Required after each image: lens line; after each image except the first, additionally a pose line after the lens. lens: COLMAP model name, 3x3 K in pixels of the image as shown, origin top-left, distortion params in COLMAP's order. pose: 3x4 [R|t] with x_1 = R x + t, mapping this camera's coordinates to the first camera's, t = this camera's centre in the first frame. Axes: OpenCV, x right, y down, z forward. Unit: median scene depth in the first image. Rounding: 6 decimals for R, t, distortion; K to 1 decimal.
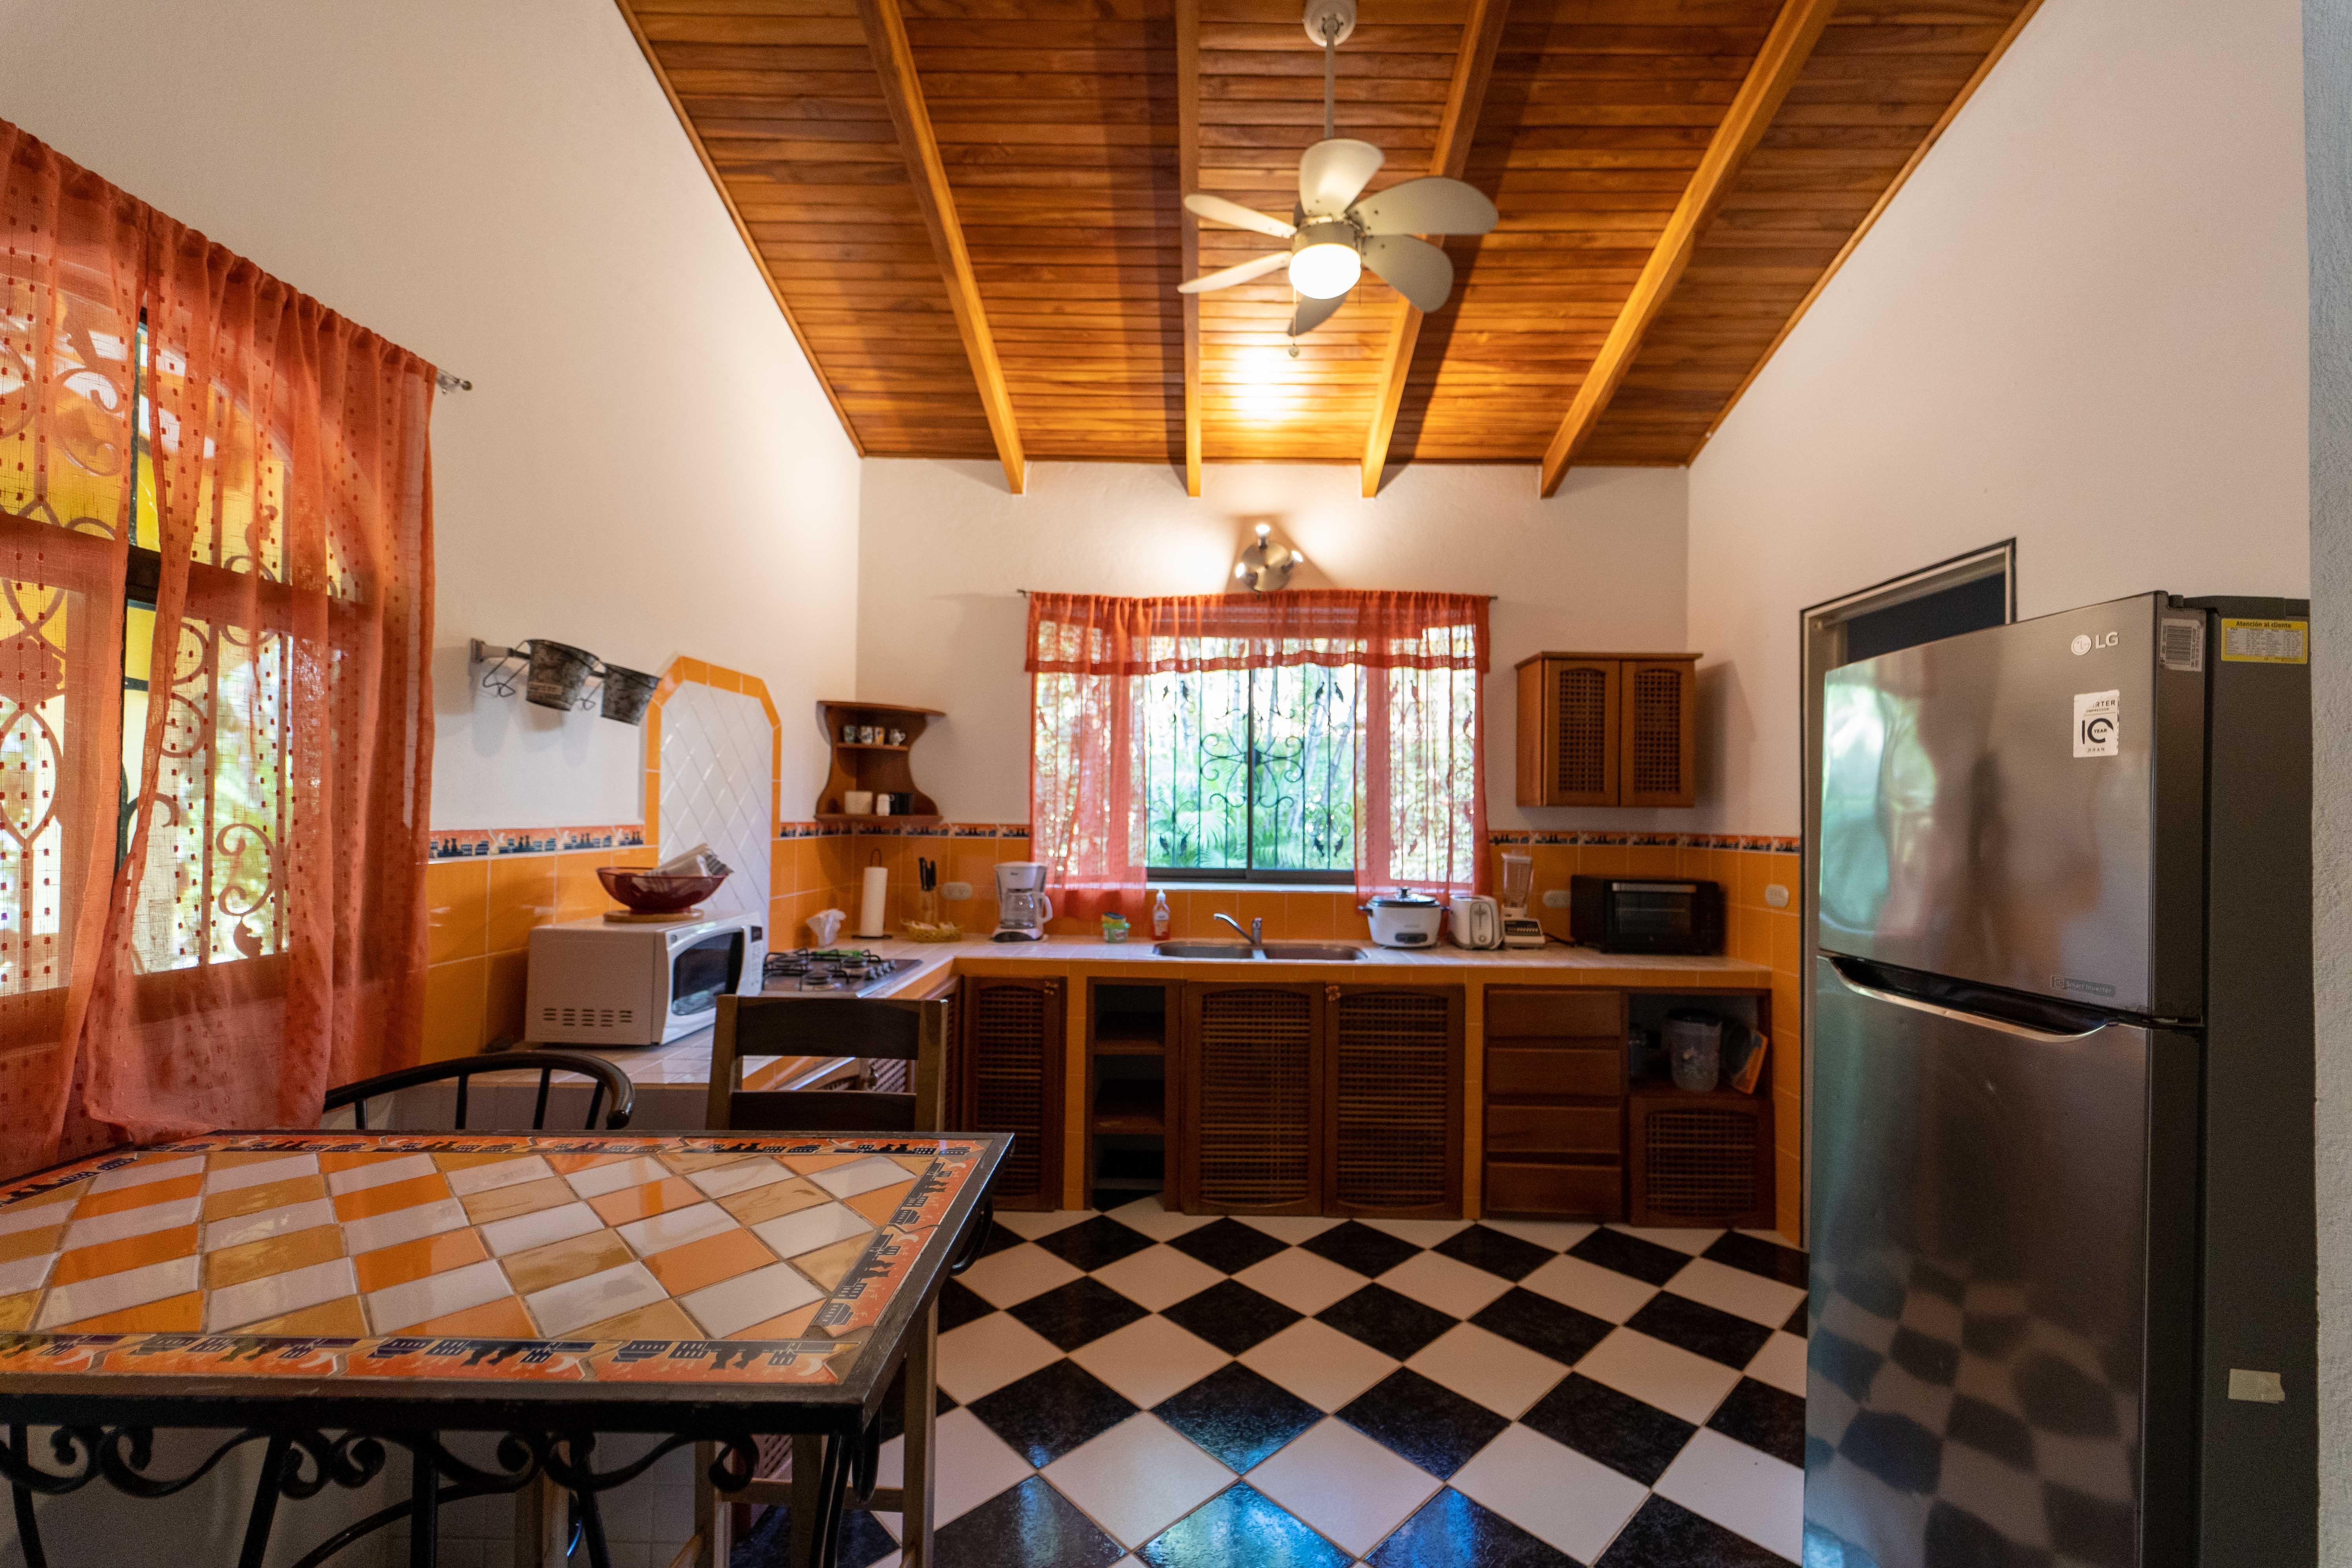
lens RADIAL K [[951.0, 0, 1190.4], [0, 951.0, 788.8], [0, 0, 1]] dist [0.005693, -0.002423]
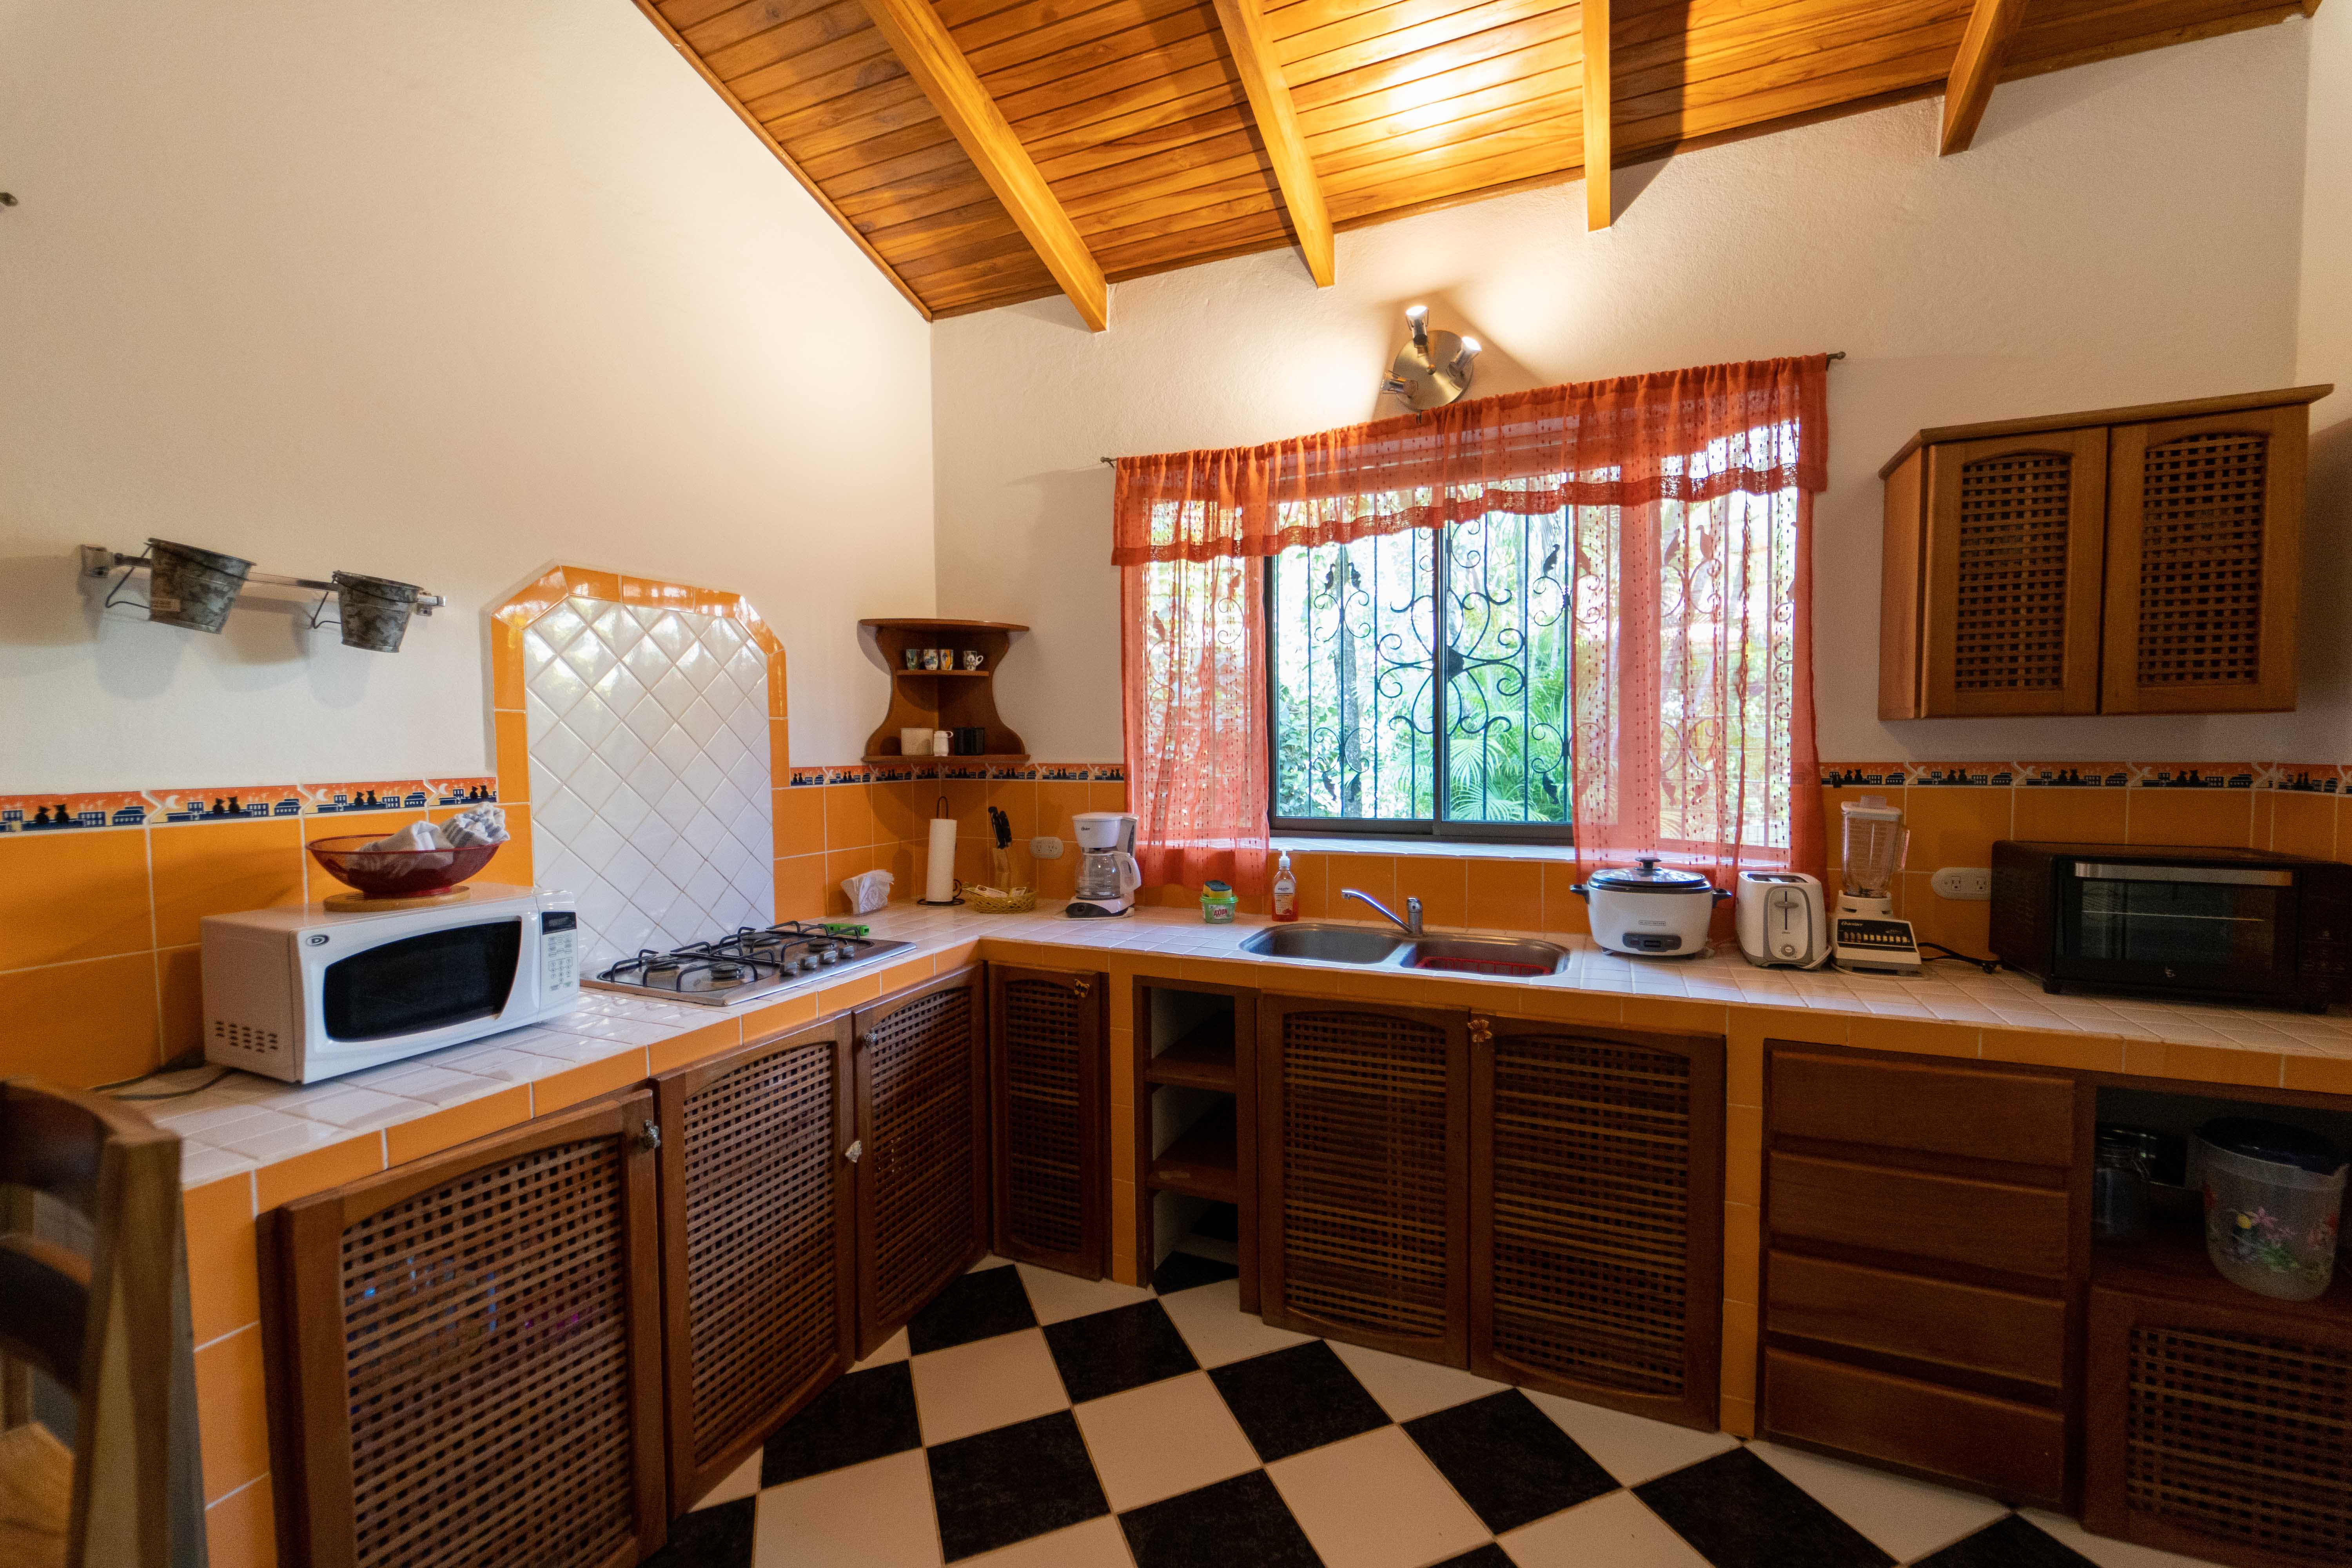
lens RADIAL K [[951.0, 0, 1184.9], [0, 951.0, 785.9], [0, 0, 1]] dist [0.005693, -0.002423]
pose [[0.923402, -0.004825, -0.383803, 0.186779], [0.031601, 0.997482, 0.063492, 0.008239], [0.382530, -0.070757, 0.921230, 0.322229]]
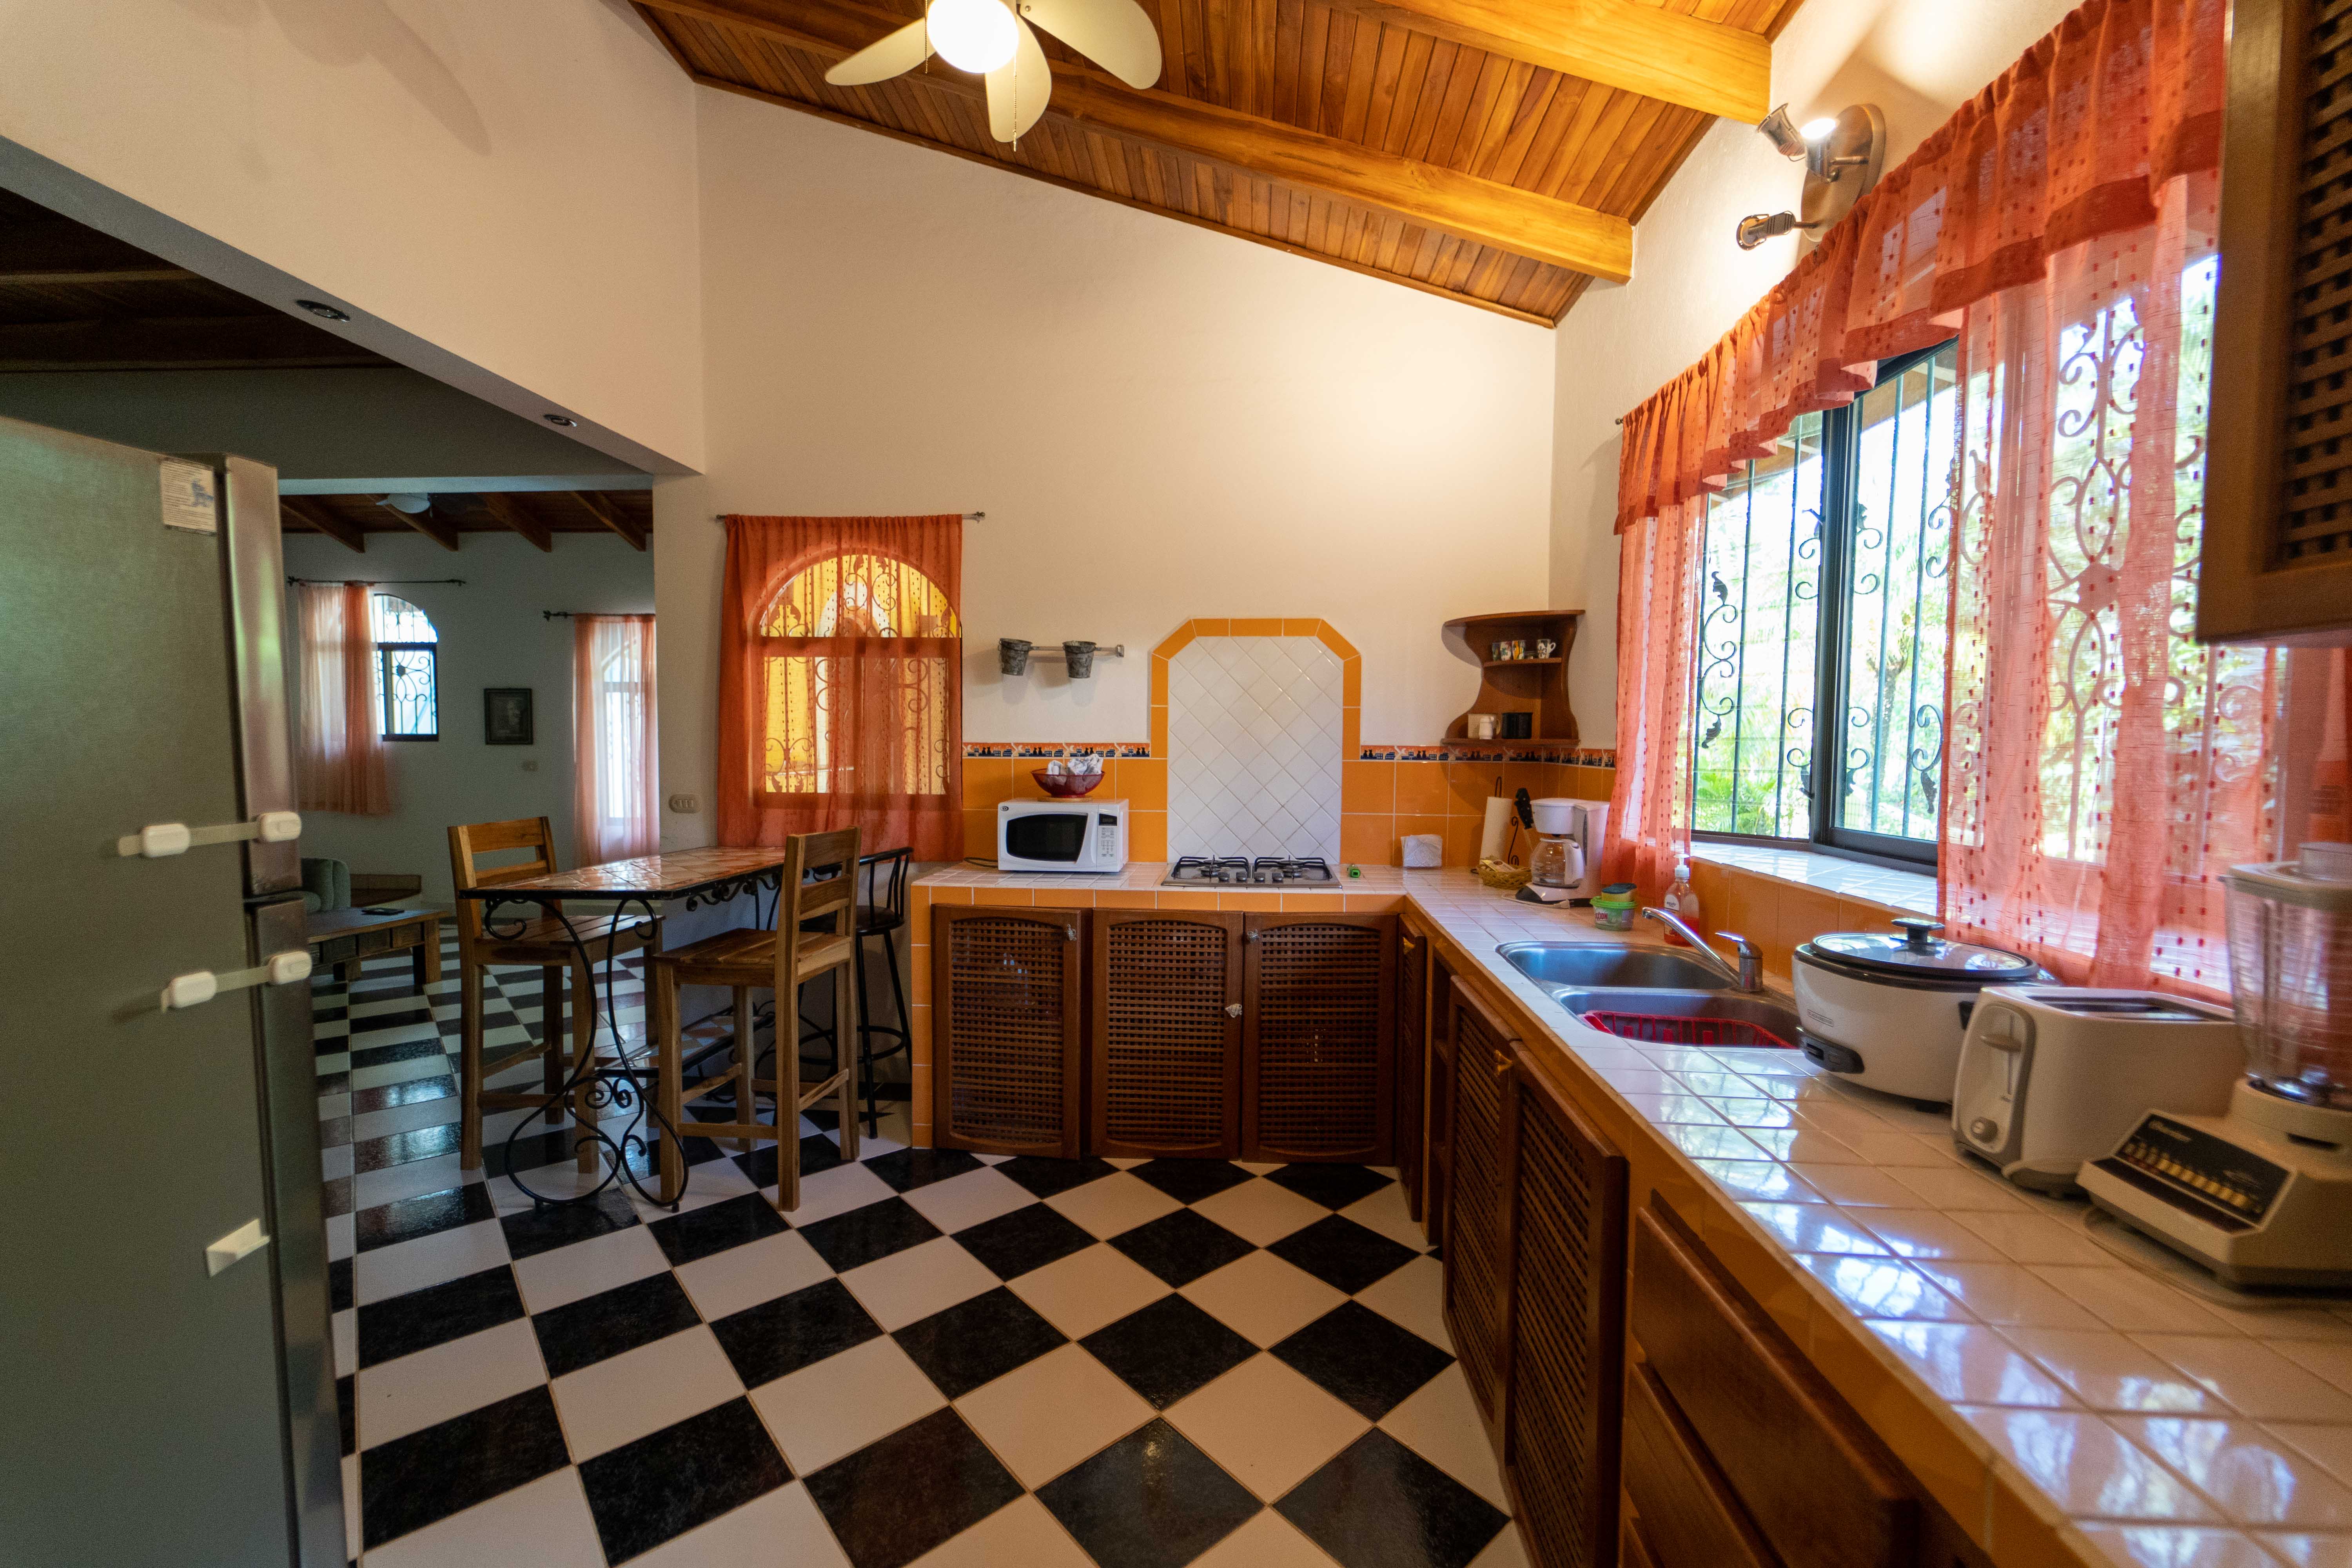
lens RADIAL K [[951.0, 0, 1190.8], [0, 951.0, 786.1], [0, 0, 1]] dist [0.005693, -0.002423]
pose [[-0.043340, 0.035893, -0.998415, 0.595116], [0.018876, 0.999205, 0.035102, 0.035670], [0.998882, -0.017324, -0.043983, 0.759841]]
